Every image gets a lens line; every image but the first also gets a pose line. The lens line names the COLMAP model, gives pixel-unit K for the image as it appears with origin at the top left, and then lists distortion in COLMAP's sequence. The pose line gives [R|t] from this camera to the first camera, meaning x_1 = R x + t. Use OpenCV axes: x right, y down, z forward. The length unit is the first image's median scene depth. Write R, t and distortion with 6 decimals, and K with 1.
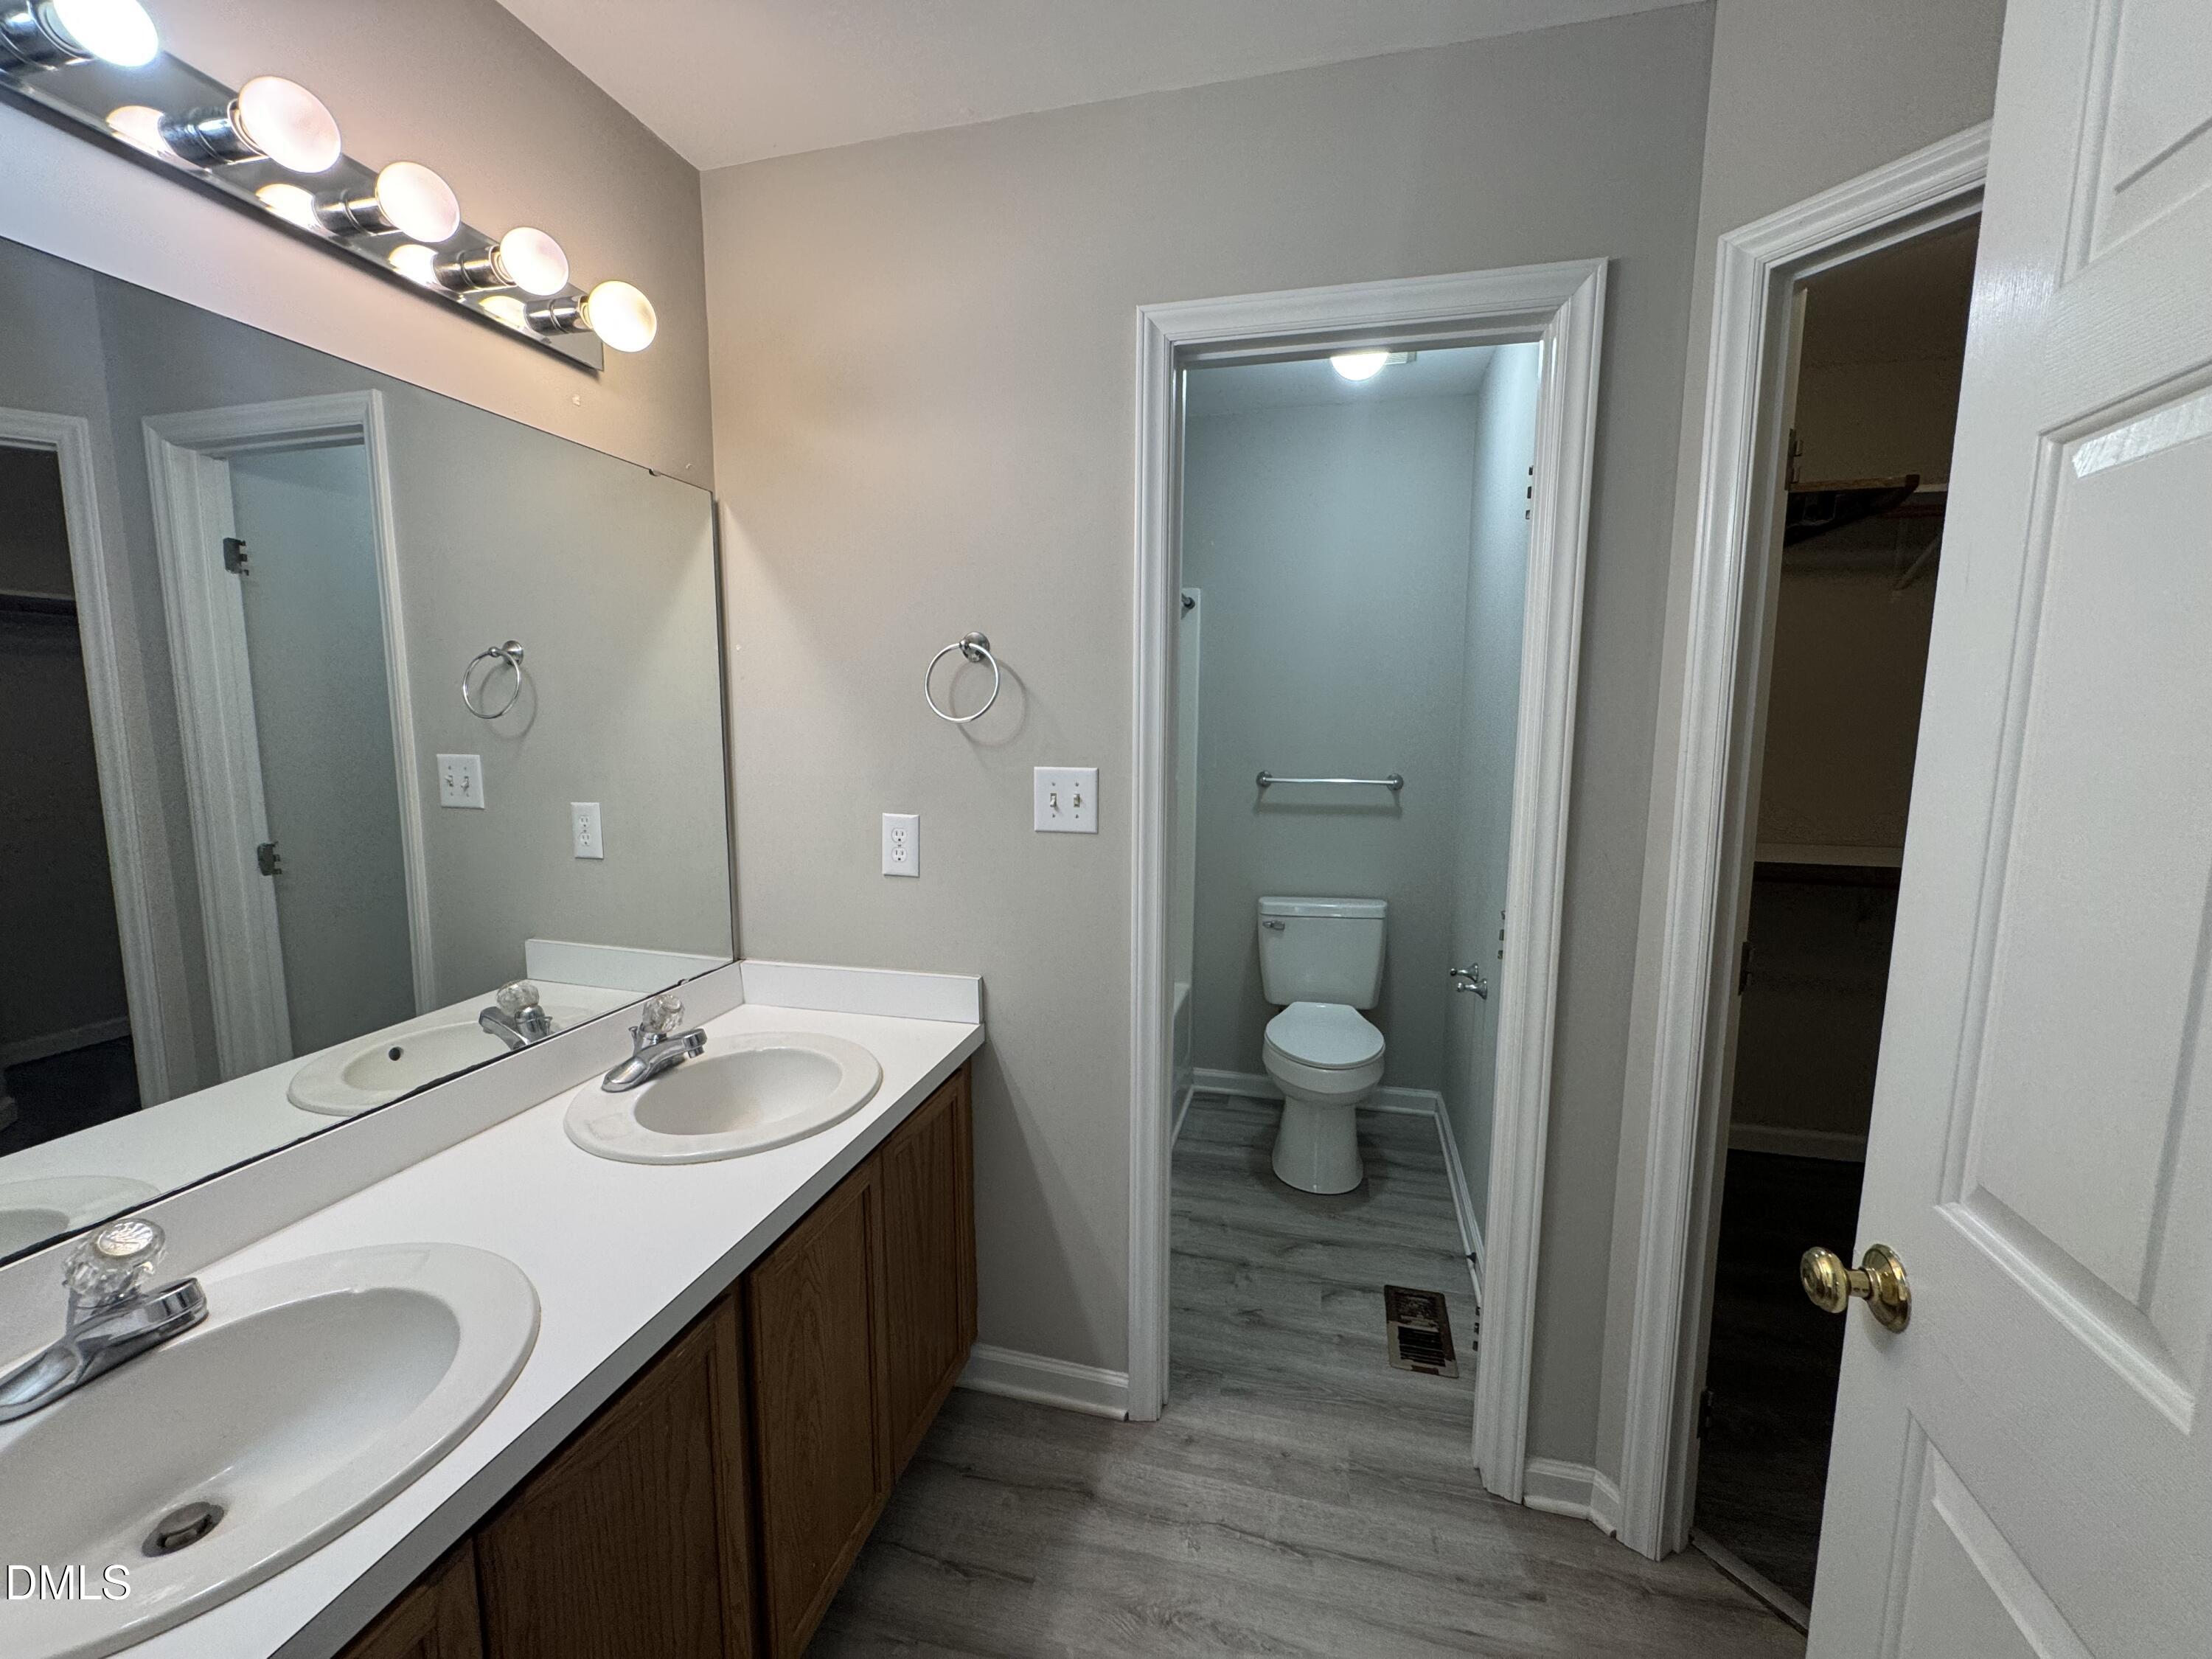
lens RADIAL K [[885.7, 0, 1105.9], [0, 885.7, 826.2], [0, 0, 1]] dist [-0.002419, -0.000047]
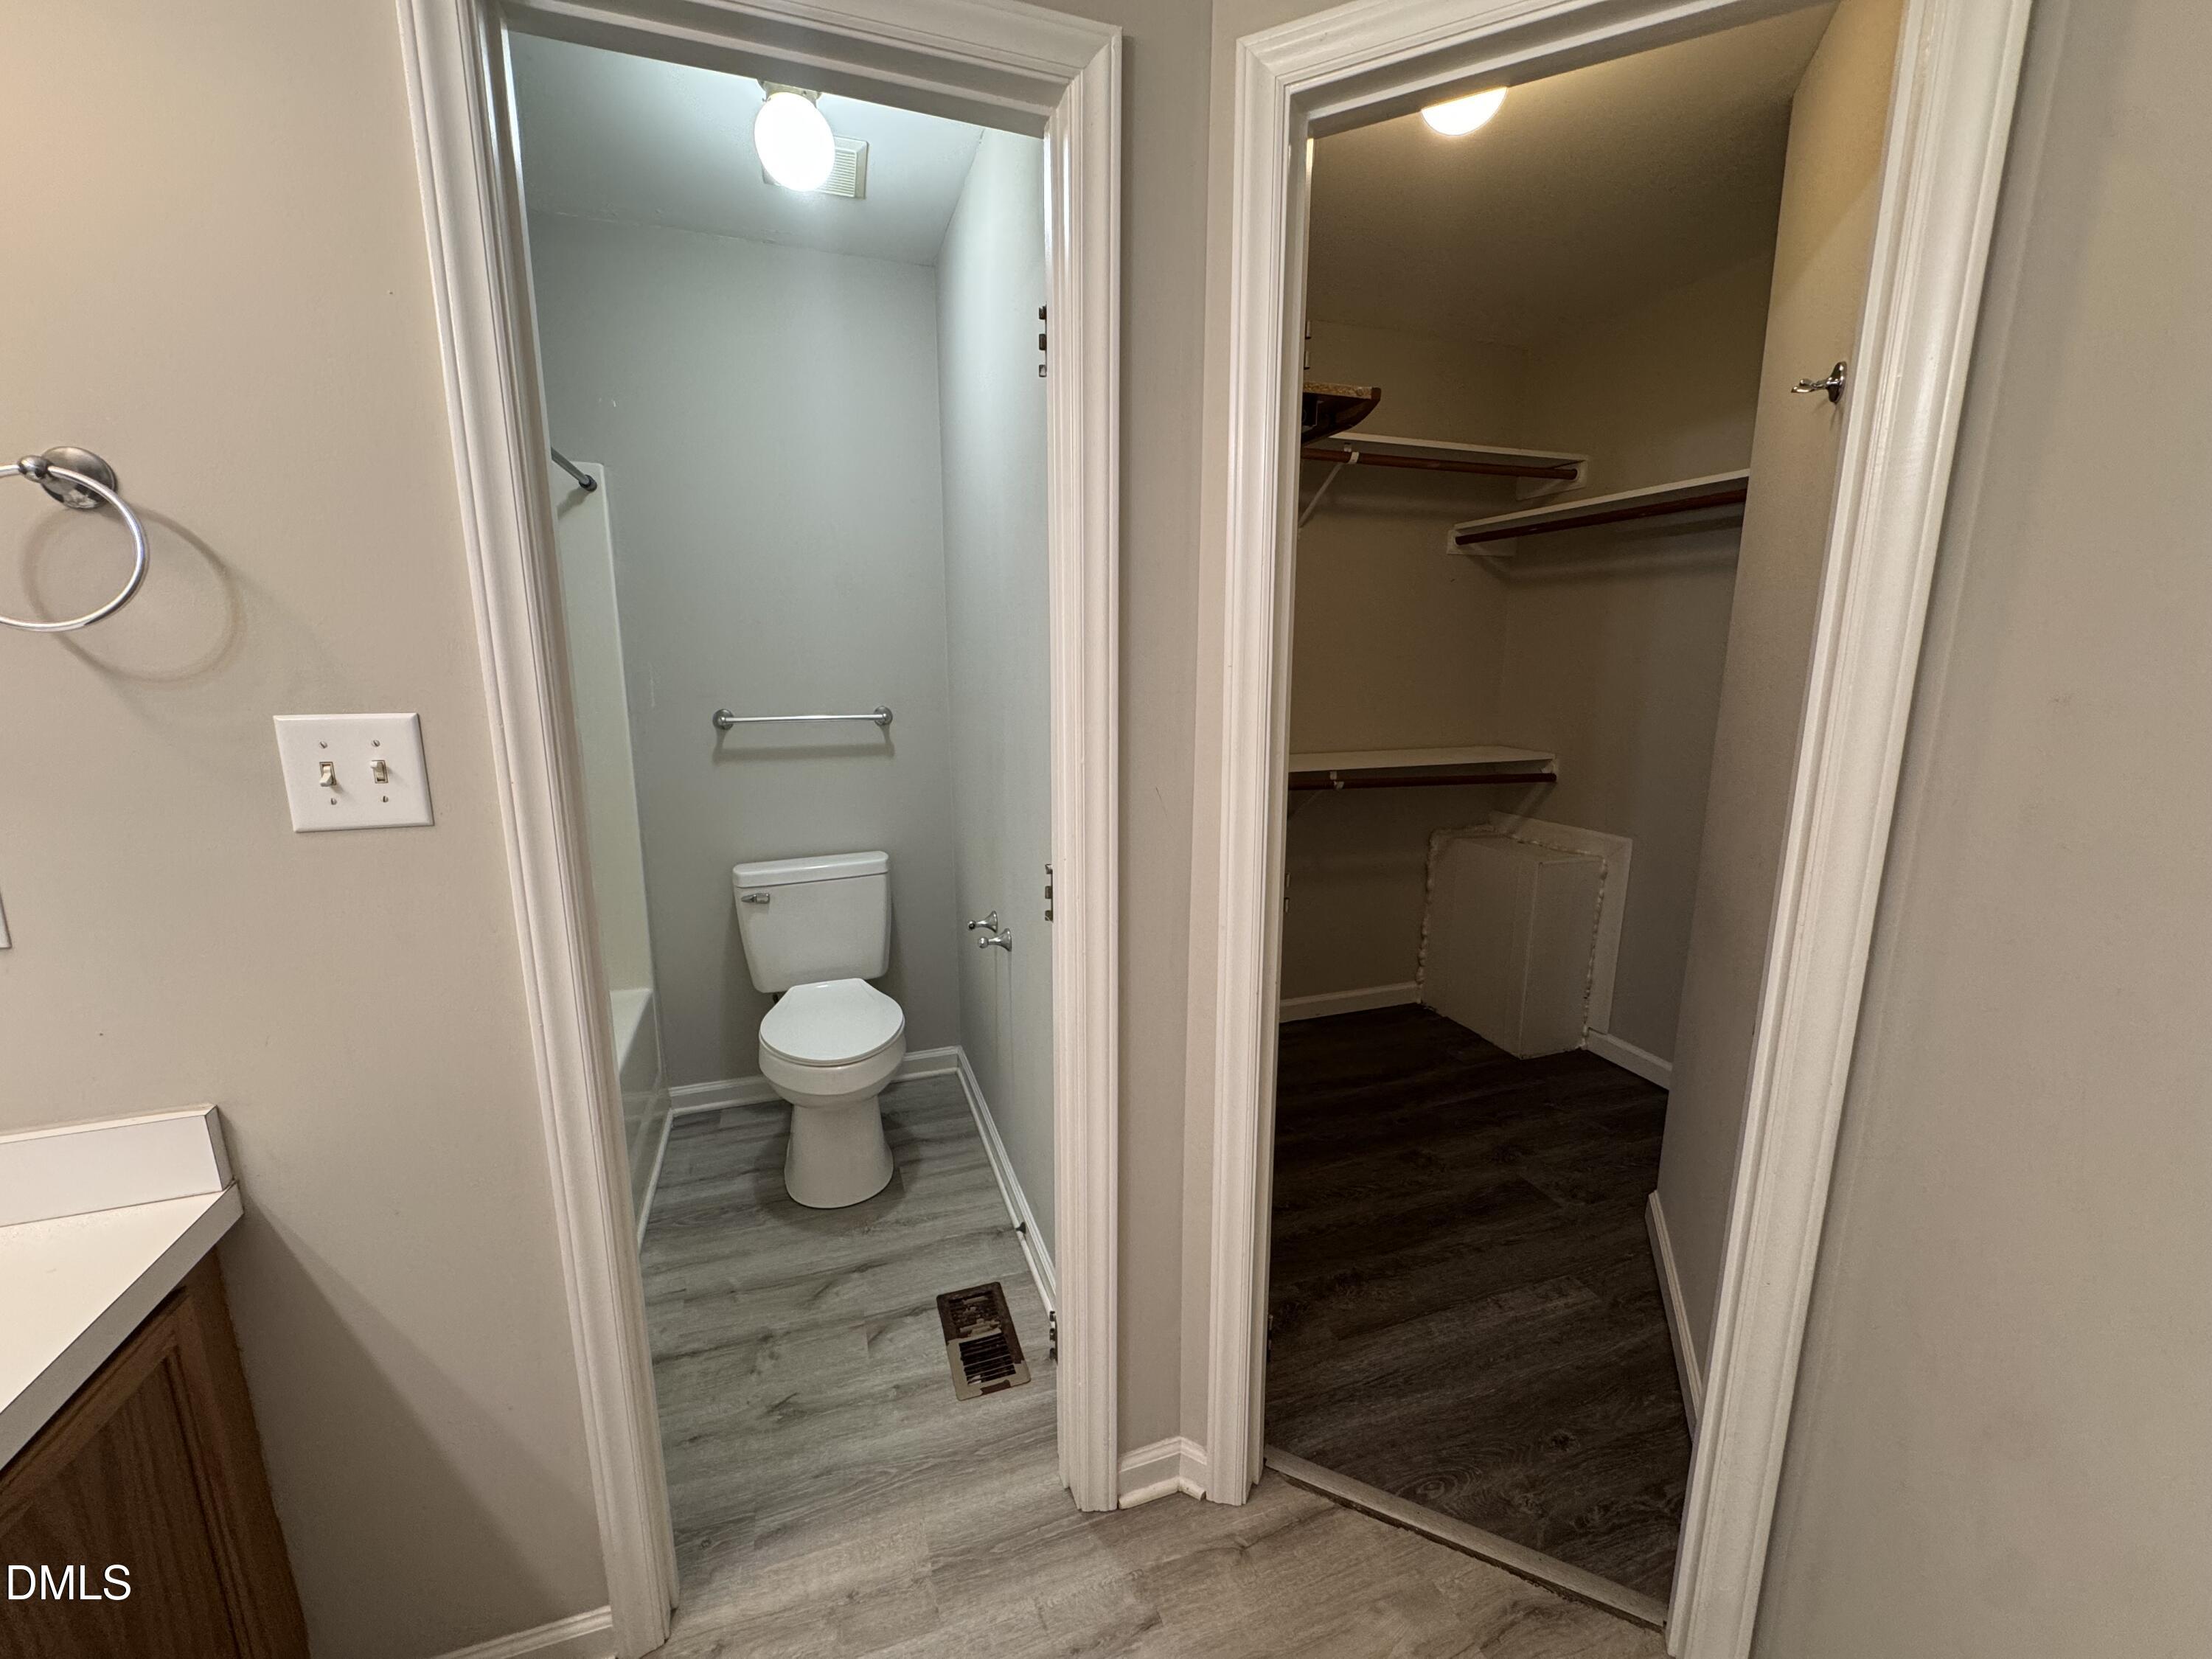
lens RADIAL K [[885.7, 0, 1105.9], [0, 885.7, 826.2], [0, 0, 1]] dist [-0.002419, -0.000047]
pose [[0.833673, -0.110525, 0.541086, 0.034550], [0.071189, 0.993102, 0.093171, -0.010612], [-0.547651, -0.039155, 0.835790, 0.202979]]
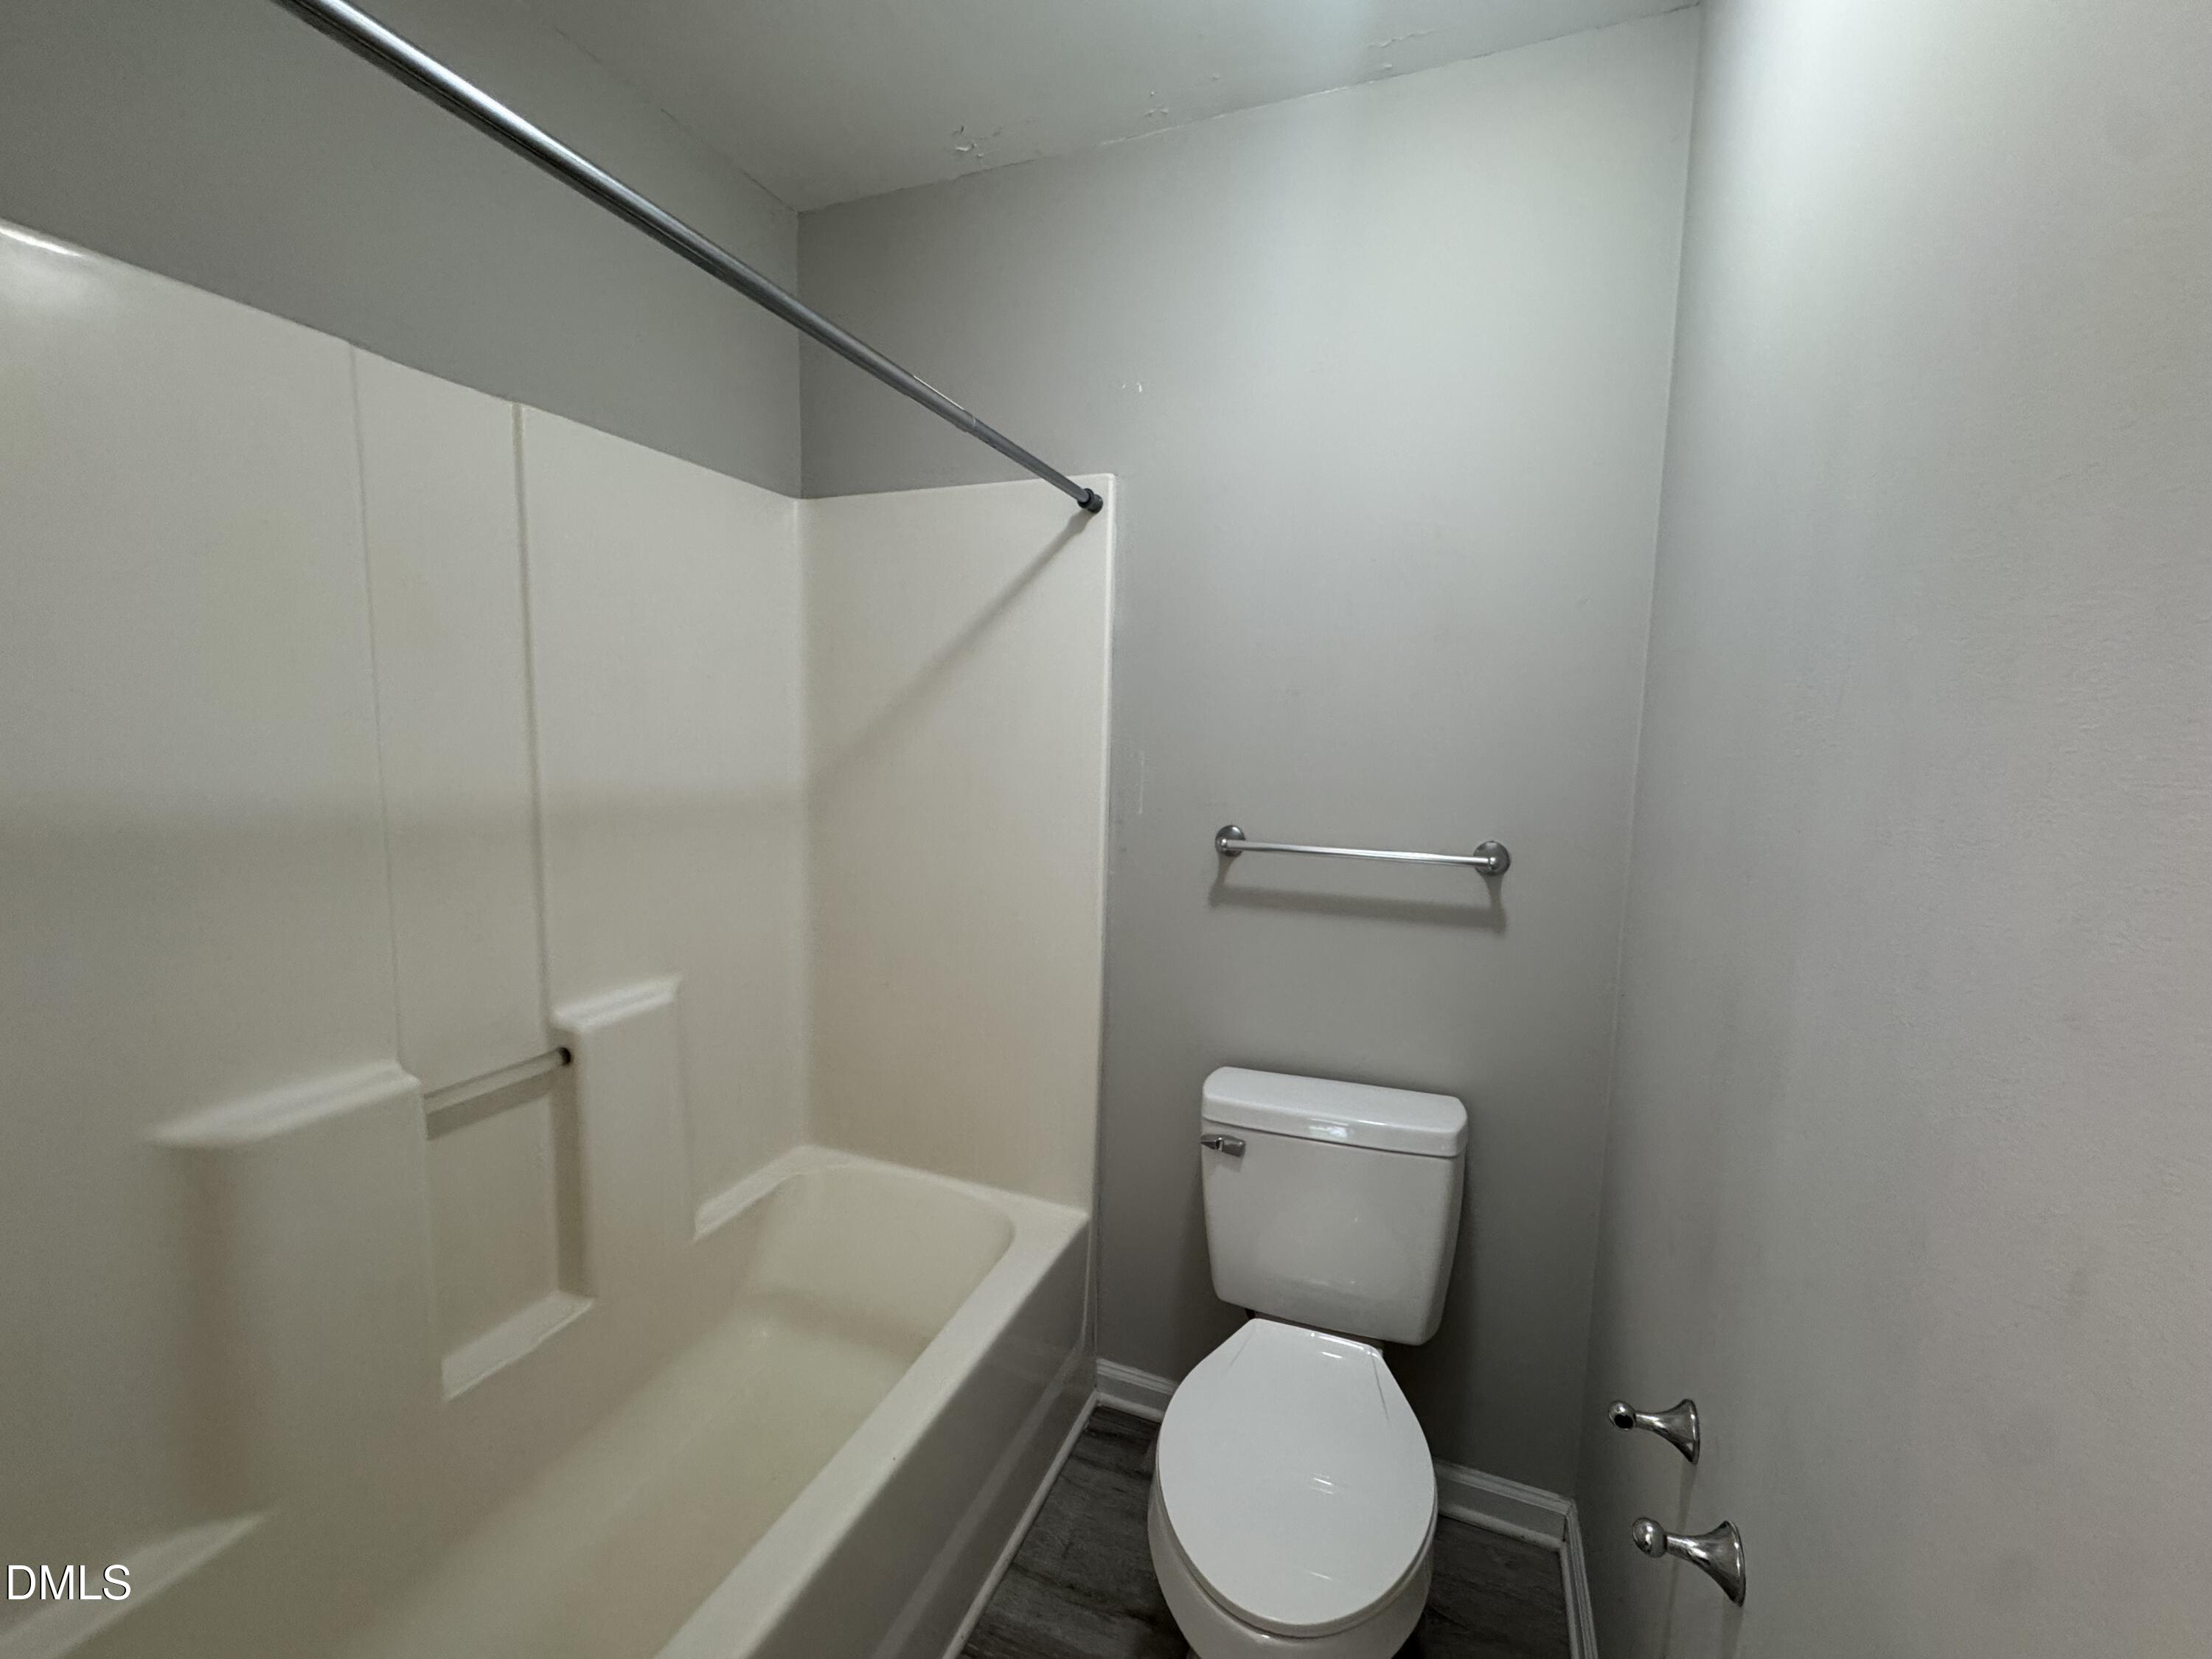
lens RADIAL K [[885.7, 0, 1105.9], [0, 885.7, 826.2], [0, 0, 1]] dist [-0.002419, -0.000047]
pose [[0.991261, 0.031203, -0.128172, 0.253781], [-0.033070, 0.999375, -0.012458, -0.077836], [0.127703, 0.016588, 0.991674, 0.699605]]
